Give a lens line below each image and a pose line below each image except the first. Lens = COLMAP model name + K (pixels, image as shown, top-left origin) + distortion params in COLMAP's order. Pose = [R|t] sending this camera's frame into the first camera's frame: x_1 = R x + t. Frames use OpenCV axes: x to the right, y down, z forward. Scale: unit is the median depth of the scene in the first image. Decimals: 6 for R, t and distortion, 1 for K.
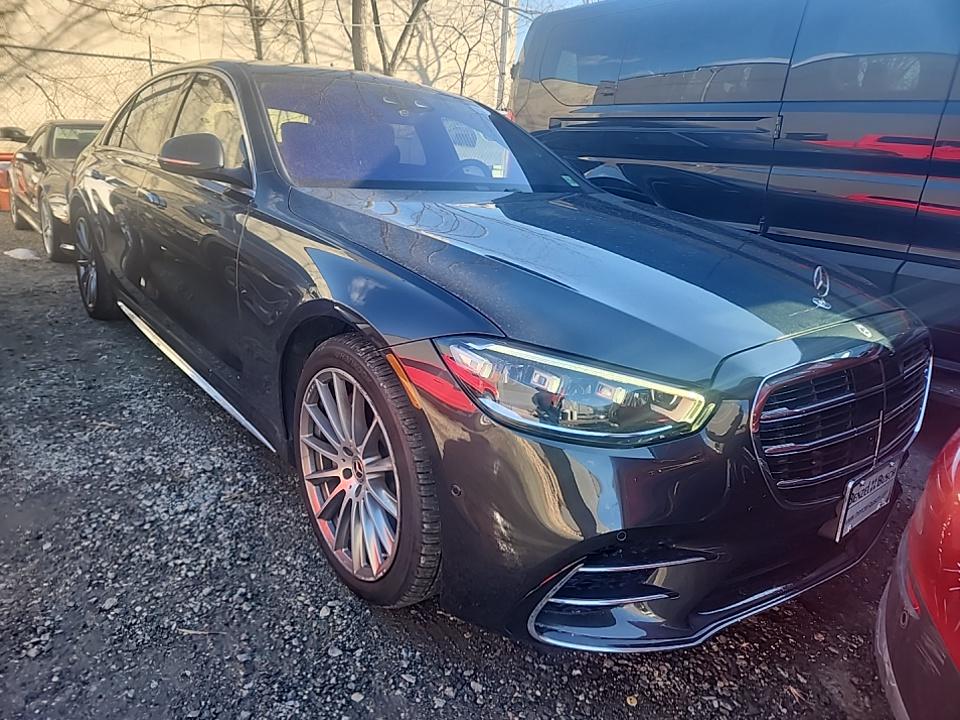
lens RADIAL K [[601.1, 0, 510.0], [0, 601.1, 359.7], [0, 0, 1]] dist [0.102632, -0.083945]
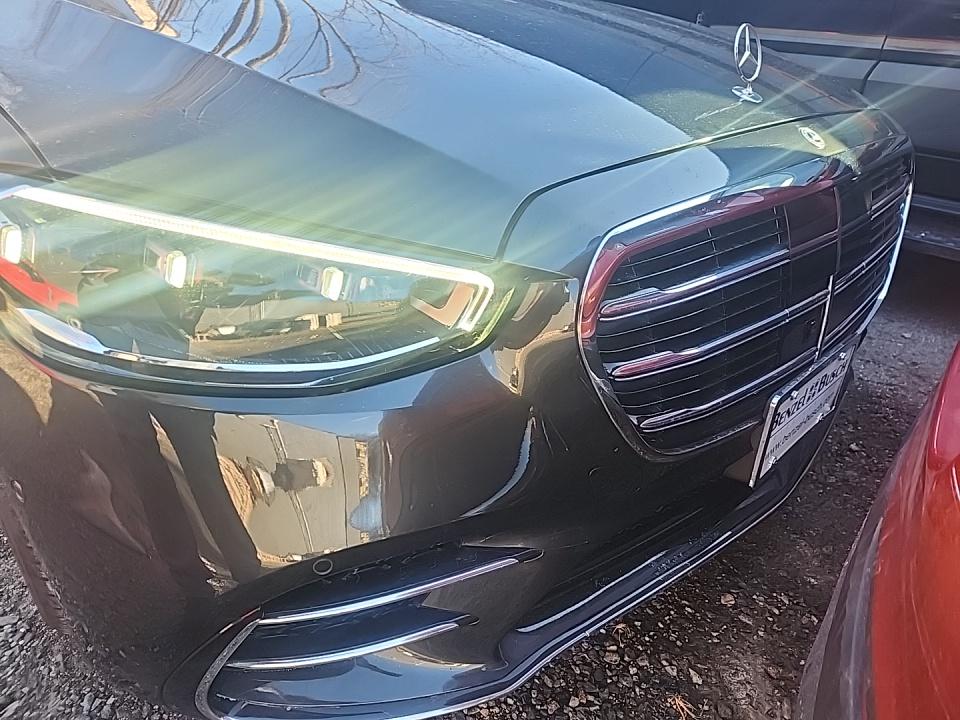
lens RADIAL K [[601.1, 0, 510.0], [0, 601.1, 359.7], [0, 0, 1]] dist [0.102632, -0.083945]
pose [[0.996598, -0.065740, 0.049710, 0.251061], [0.053822, 0.975885, 0.211545, 0.018909], [-0.062418, -0.208149, 0.976103, 0.412985]]
